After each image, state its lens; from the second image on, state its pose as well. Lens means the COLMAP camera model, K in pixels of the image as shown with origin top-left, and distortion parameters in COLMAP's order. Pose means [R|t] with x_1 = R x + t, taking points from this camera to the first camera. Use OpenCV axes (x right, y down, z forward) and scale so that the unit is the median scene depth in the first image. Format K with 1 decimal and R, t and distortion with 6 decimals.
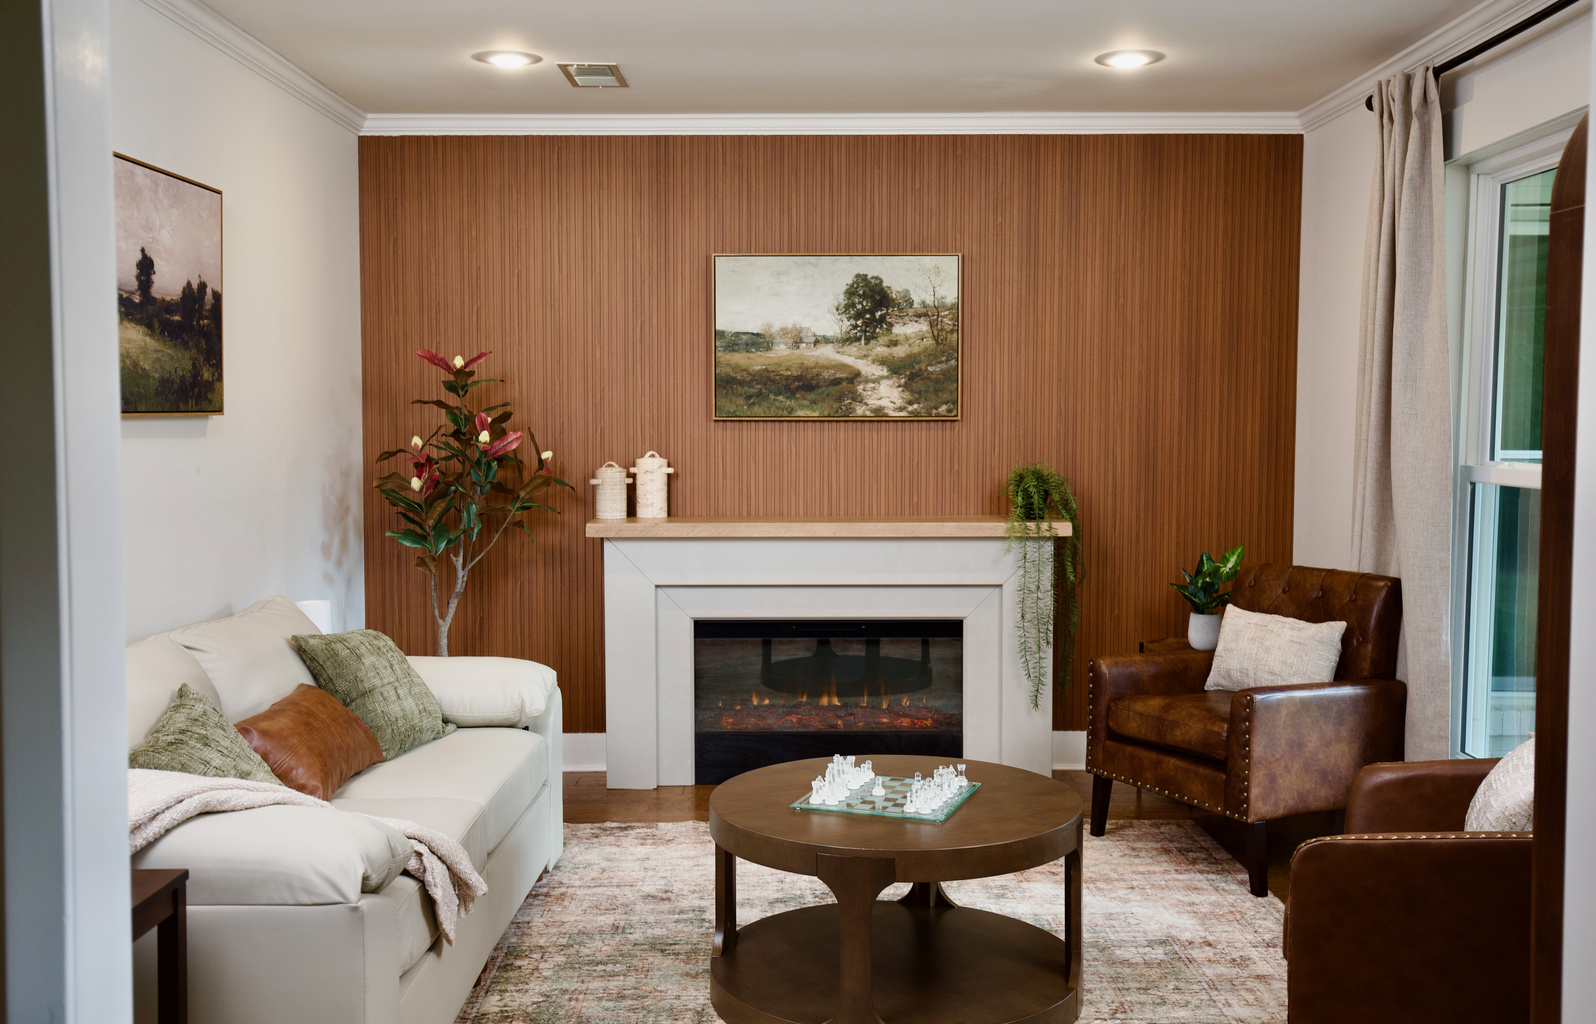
lens RADIAL K [[1458.0, 0, 808.9], [0, 1458.0, 495.0], [0, 0, 1]] dist [0.022222, 0.000000]
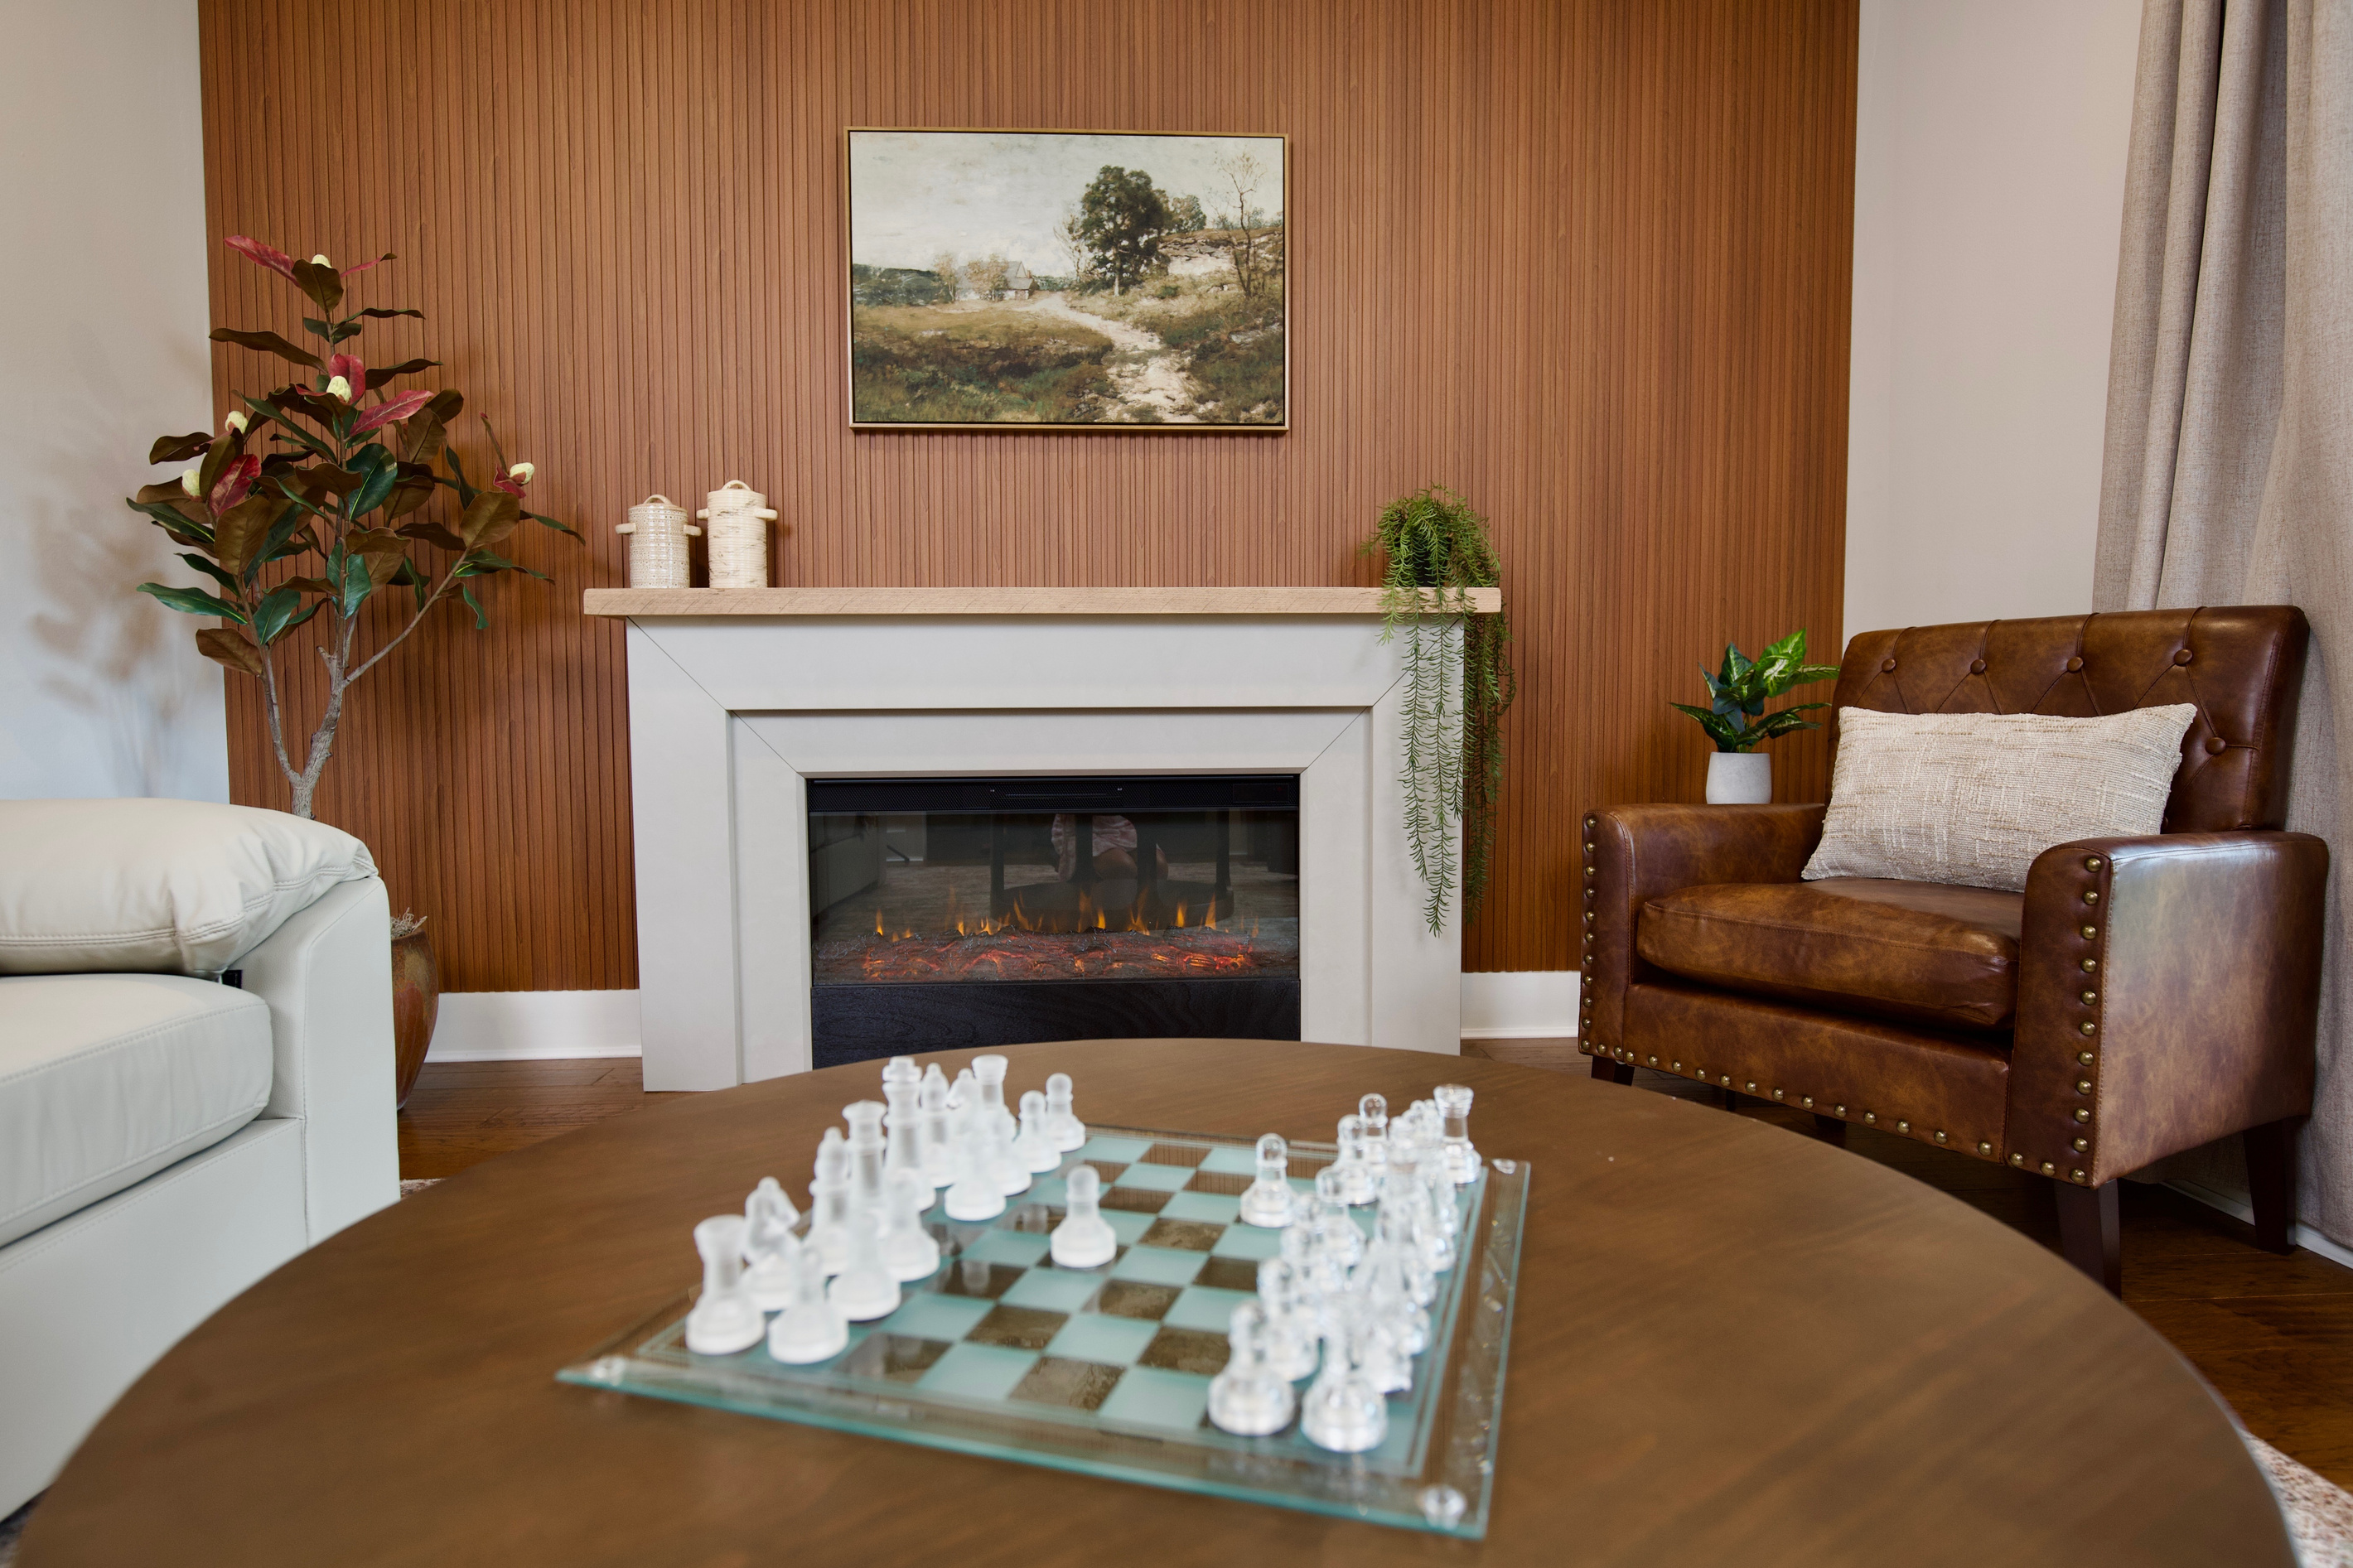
lens RADIAL K [[1342.7, 0, 1175.4], [0, 1342.7, 789.2], [0, 0, 1]] dist [-0.016695, 0.000493]
pose [[0.998502, -0.008503, 0.054045, 0.031084], [0.007757, 0.999872, 0.013994, 0.083960], [-0.054158, -0.013553, 0.998440, 0.495706]]
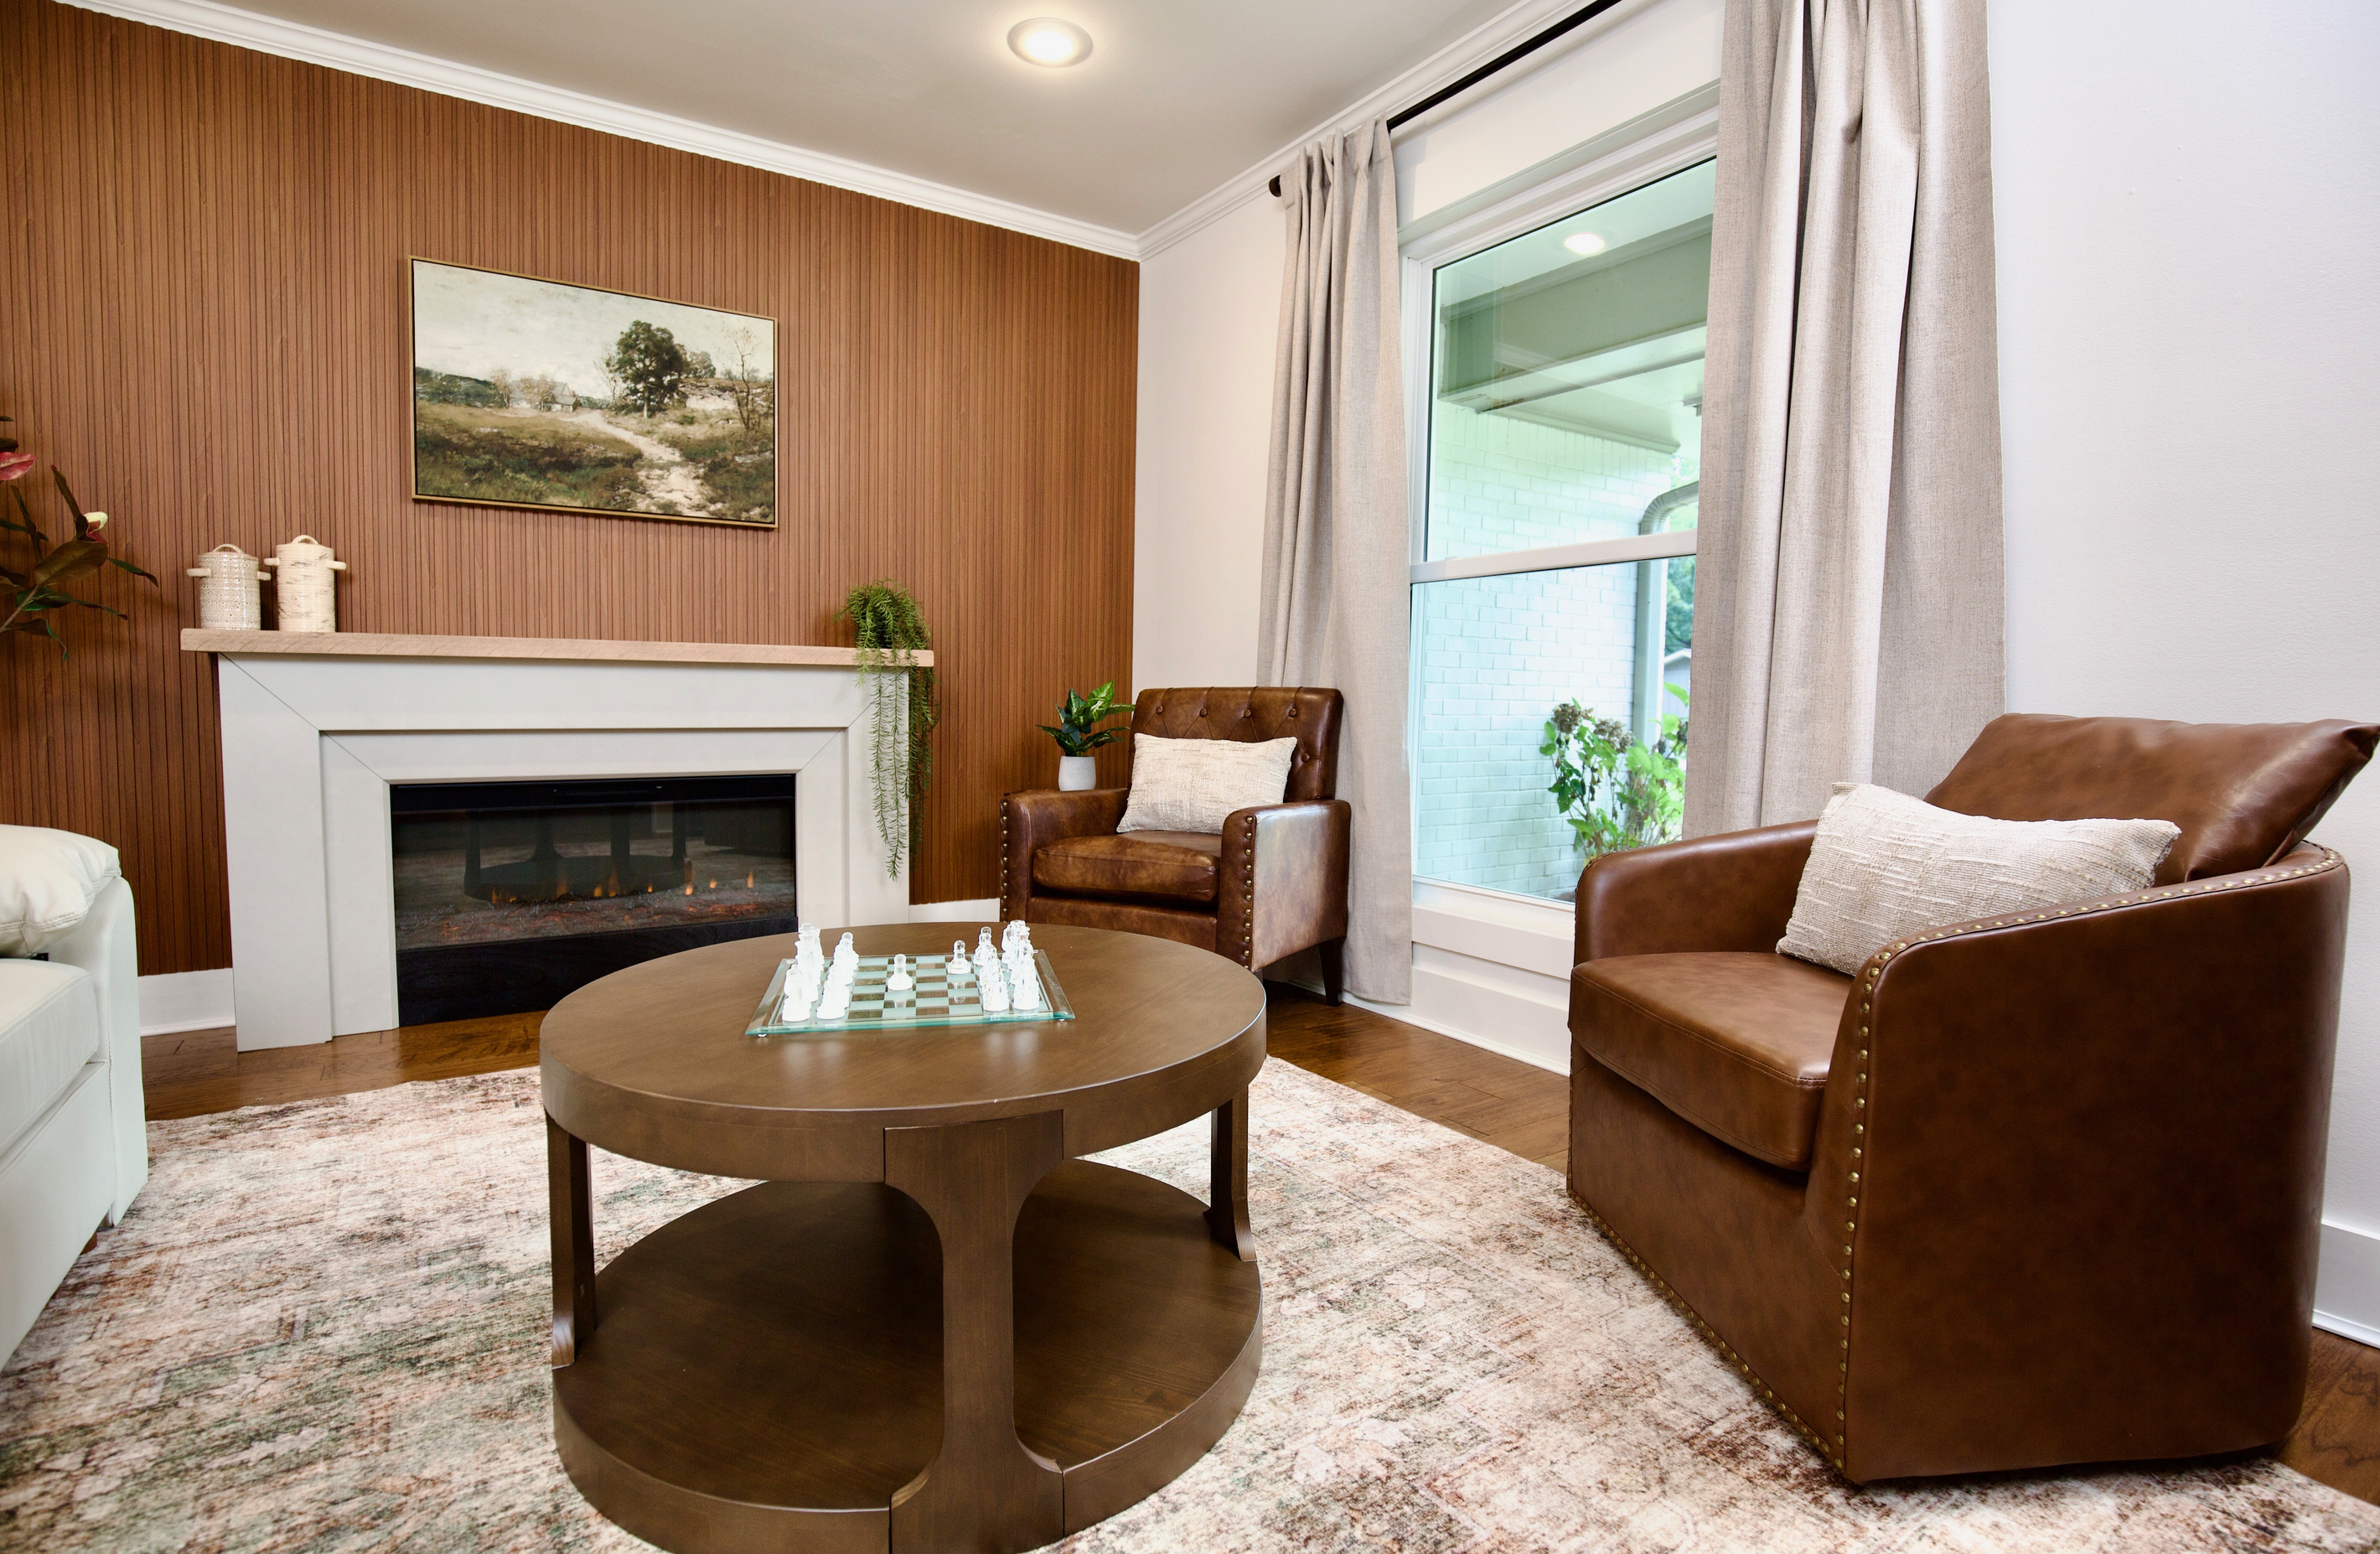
lens RADIAL K [[1156.6, 0, 1191.0], [0, 1156.6, 768.4], [0, 0, 1]] dist [-0.036190, 0.007963]
pose [[0.838214, -0.023601, 0.544831, -0.055084], [0.013332, 0.999651, 0.022792, 0.071349], [-0.545179, -0.011841, 0.838236, 0.359687]]
